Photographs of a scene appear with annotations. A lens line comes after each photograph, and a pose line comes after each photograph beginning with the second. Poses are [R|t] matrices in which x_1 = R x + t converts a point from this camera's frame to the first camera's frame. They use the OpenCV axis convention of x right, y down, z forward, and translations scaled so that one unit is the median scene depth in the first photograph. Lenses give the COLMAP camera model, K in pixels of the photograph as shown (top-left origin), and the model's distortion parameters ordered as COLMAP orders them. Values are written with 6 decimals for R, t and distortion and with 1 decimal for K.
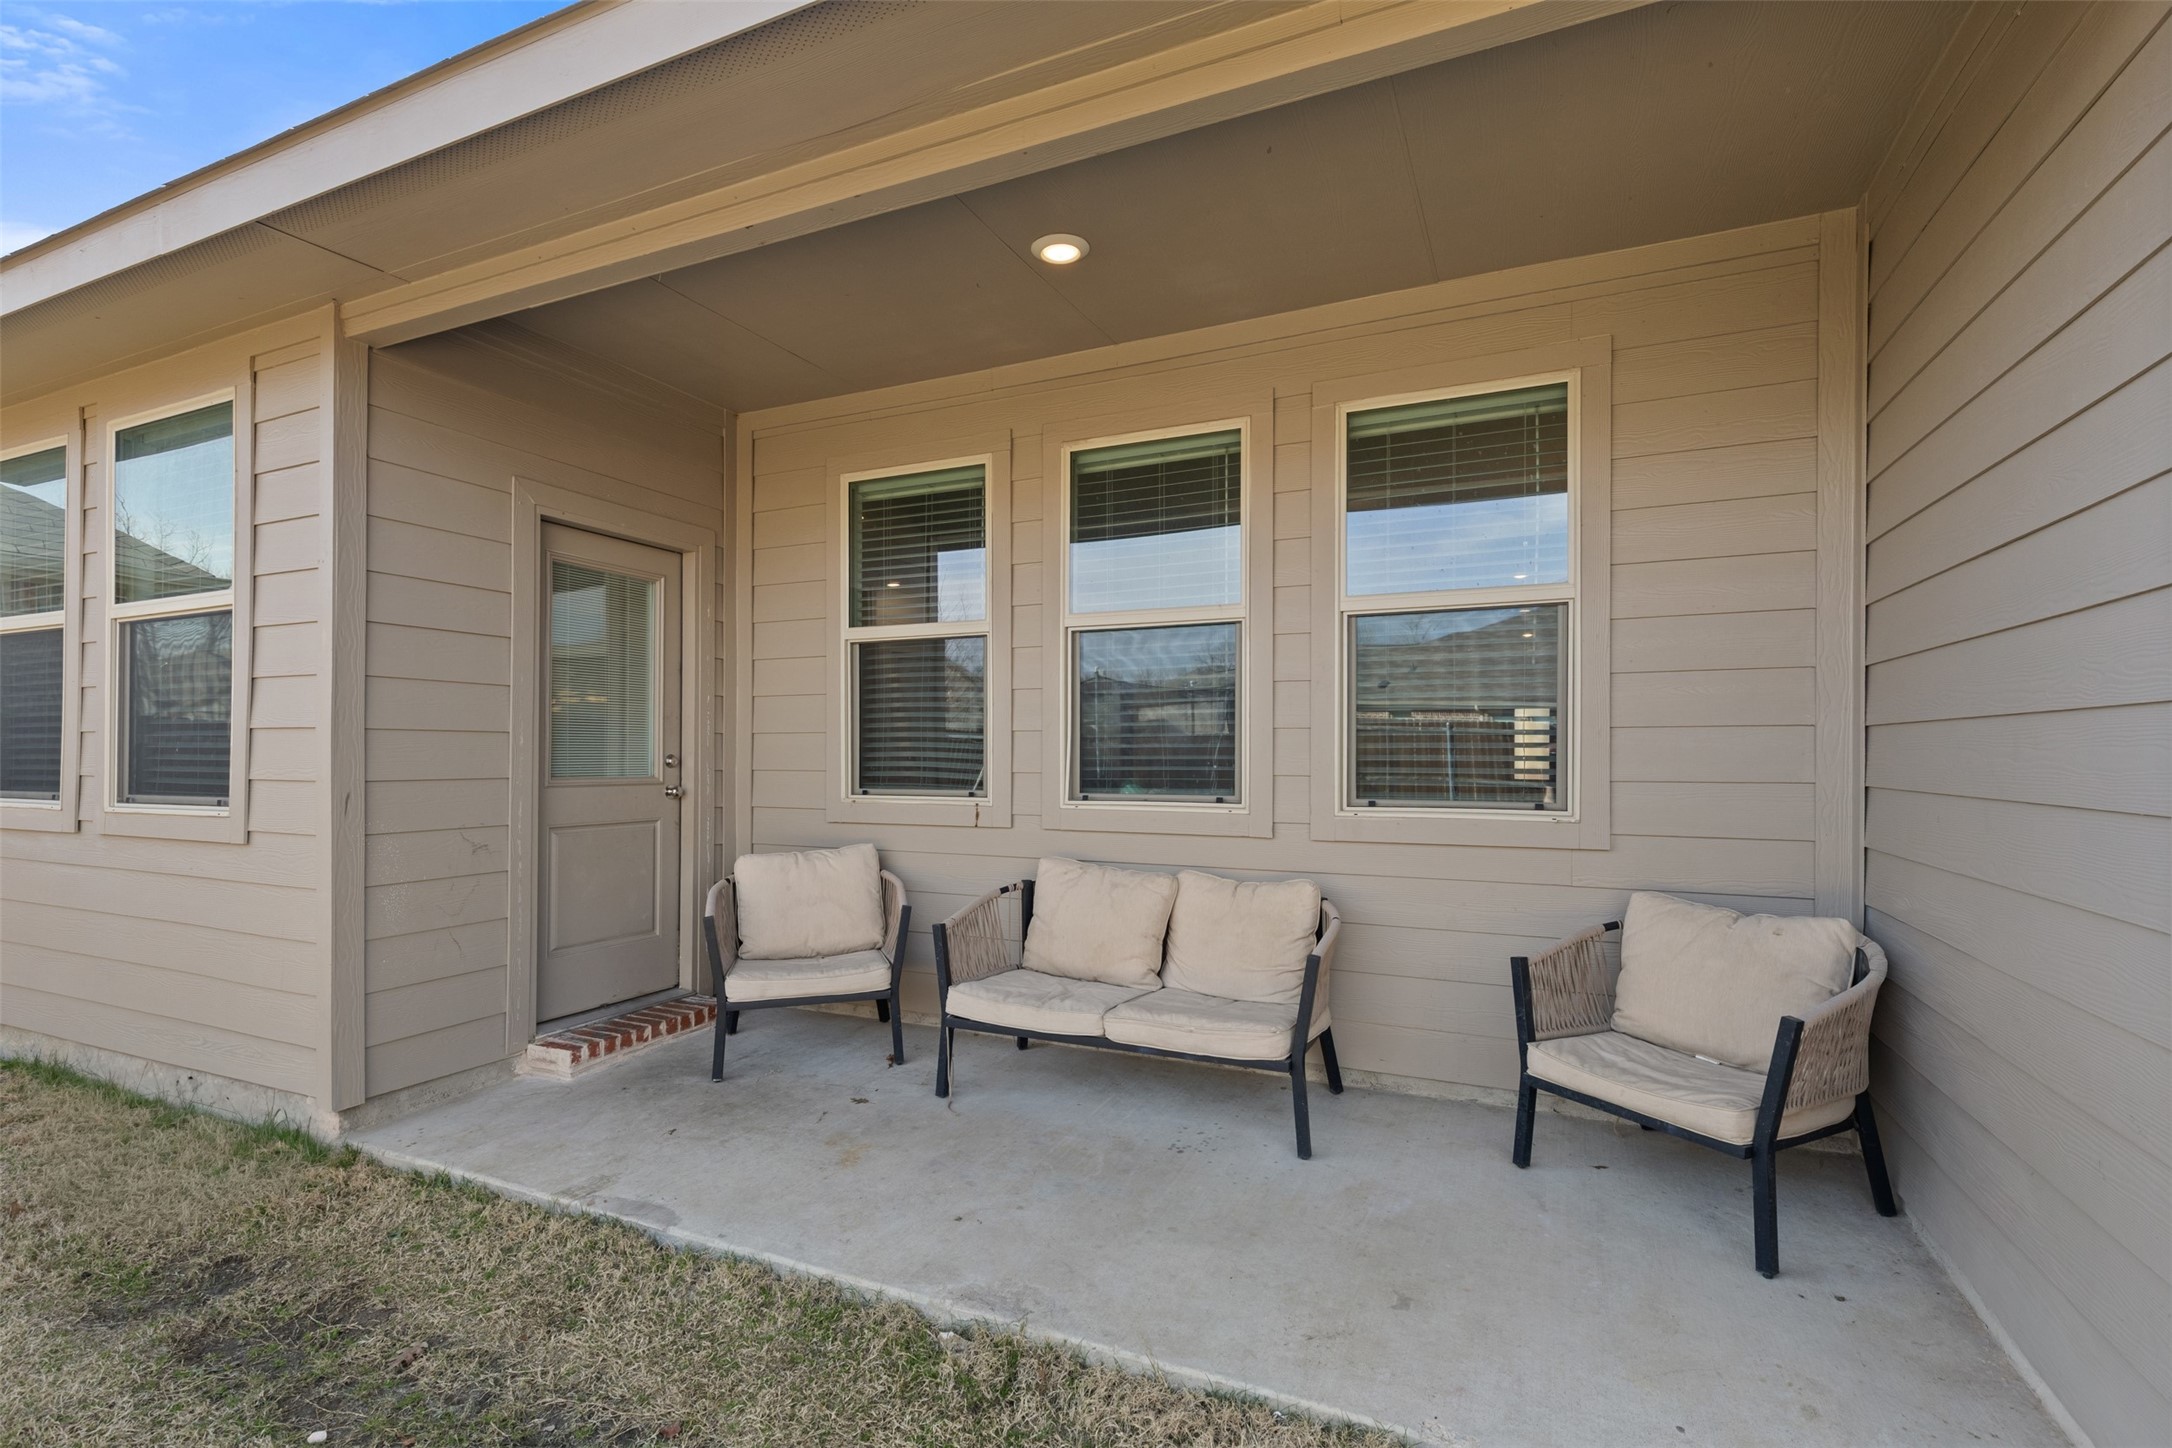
lens RADIAL K [[999.3, 0, 1079.8], [0, 999.3, 739.8], [0, 0, 1]] dist [-0.001369, 0.000023]
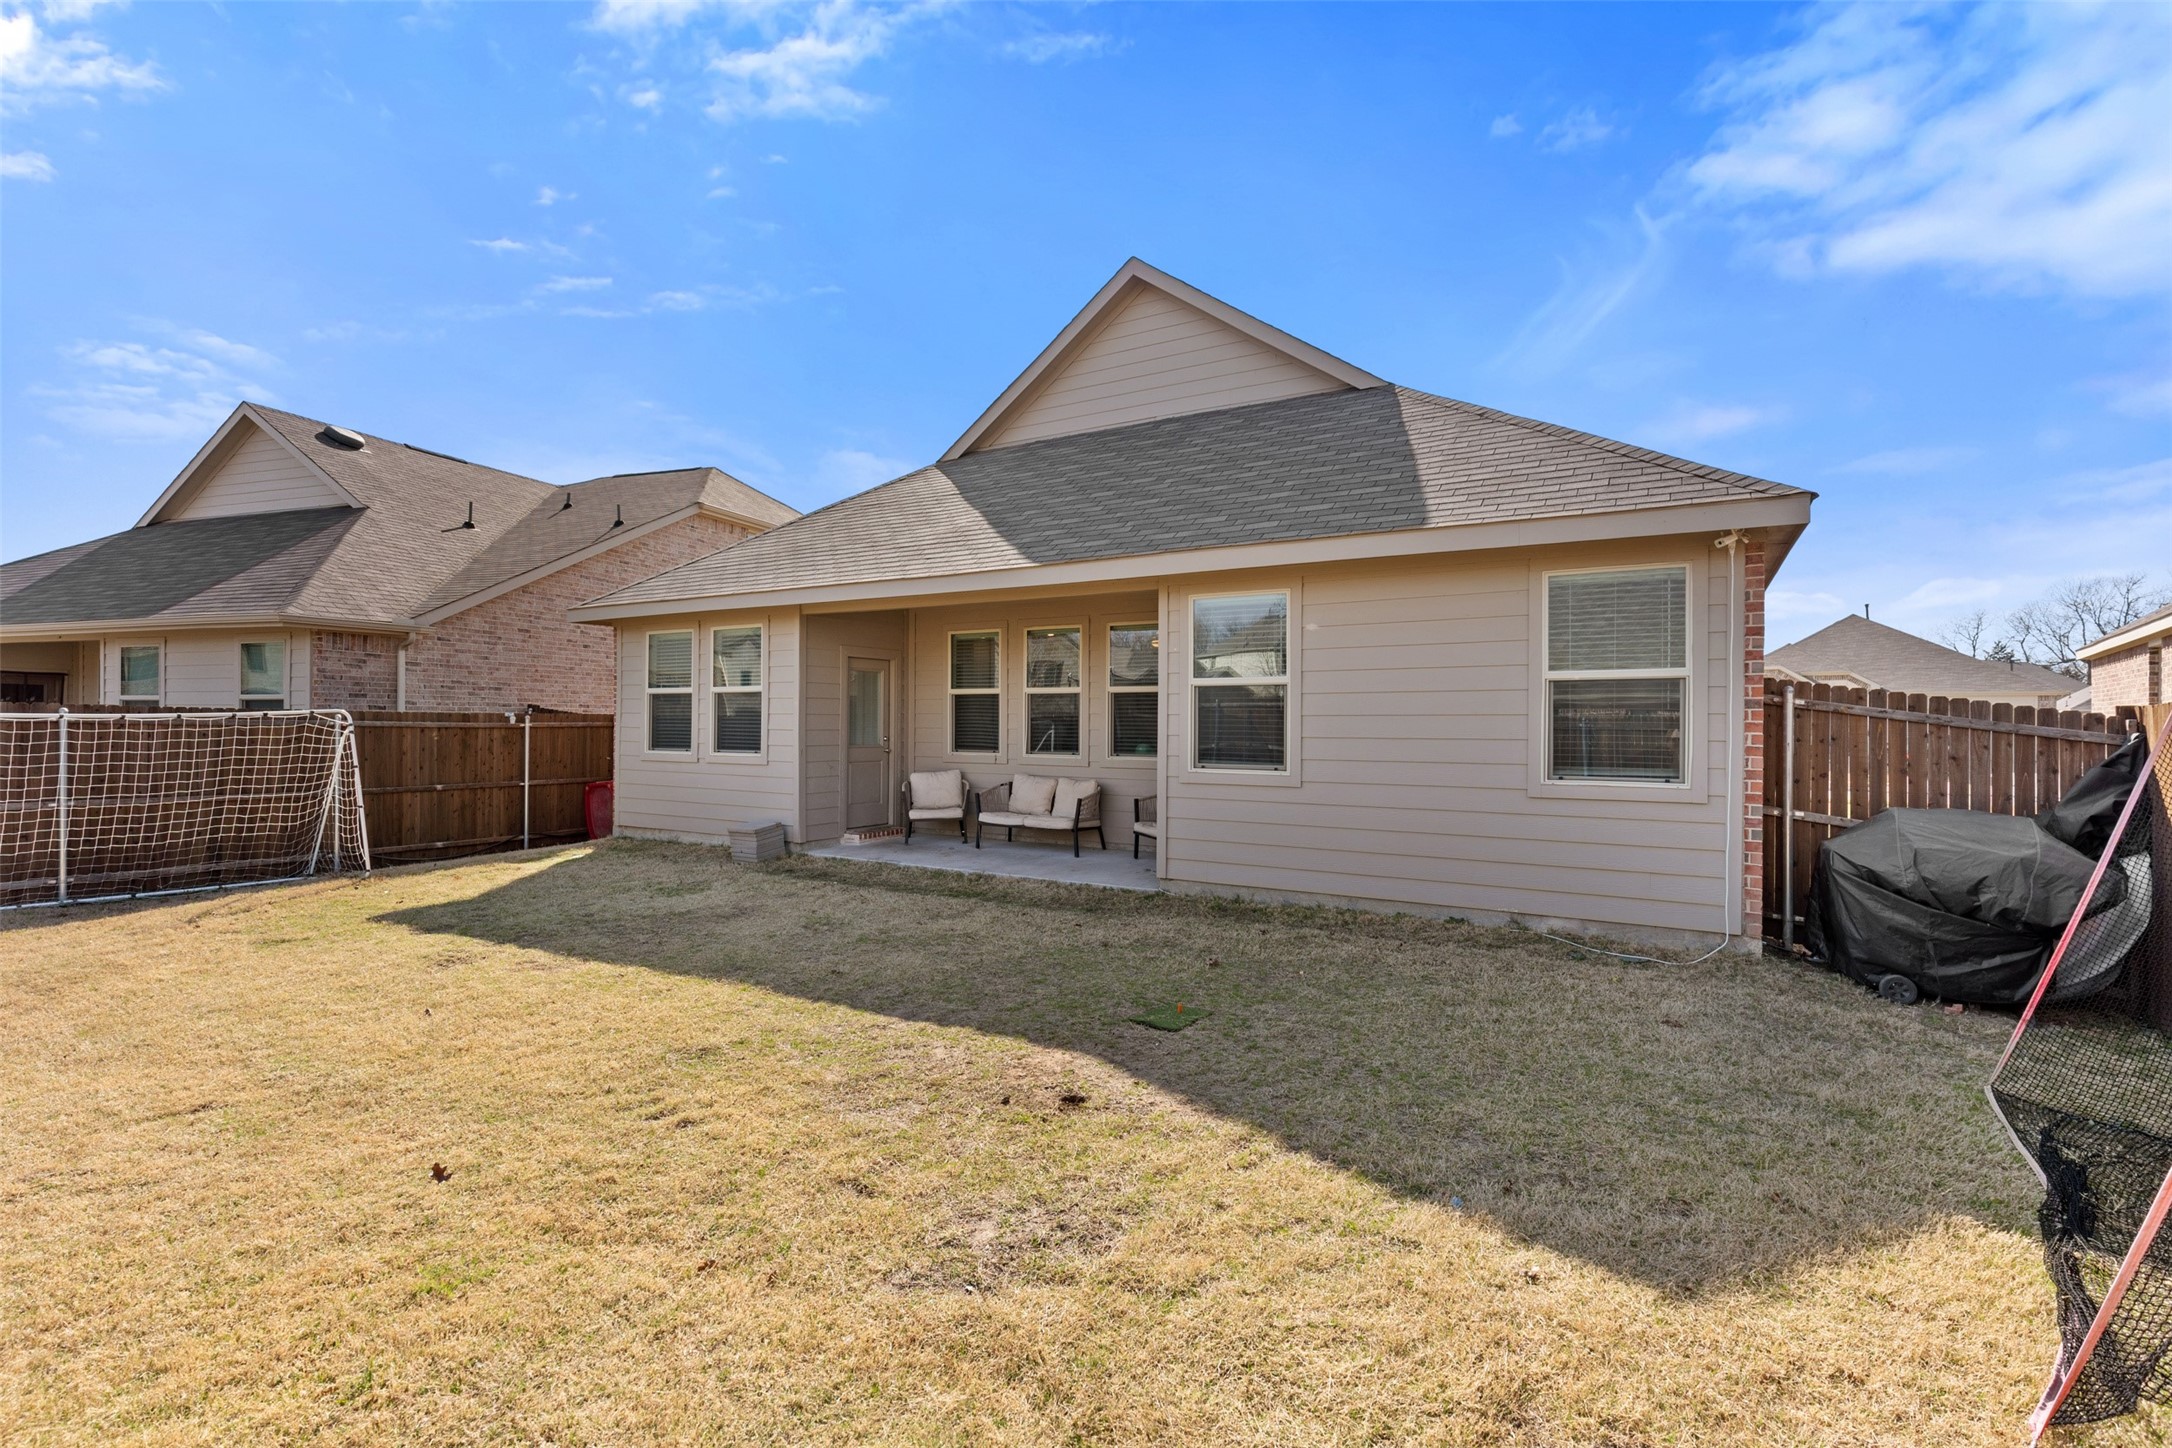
lens RADIAL K [[999.3, 0, 1091.1], [0, 999.3, 718.9], [0, 0, 1]] dist [-0.001369, 0.000023]
pose [[0.993314, 0.002845, -0.115406, 0.504921], [-0.002092, 0.999976, 0.006642, -0.058008], [0.115422, -0.006356, 0.993296, -1.809579]]
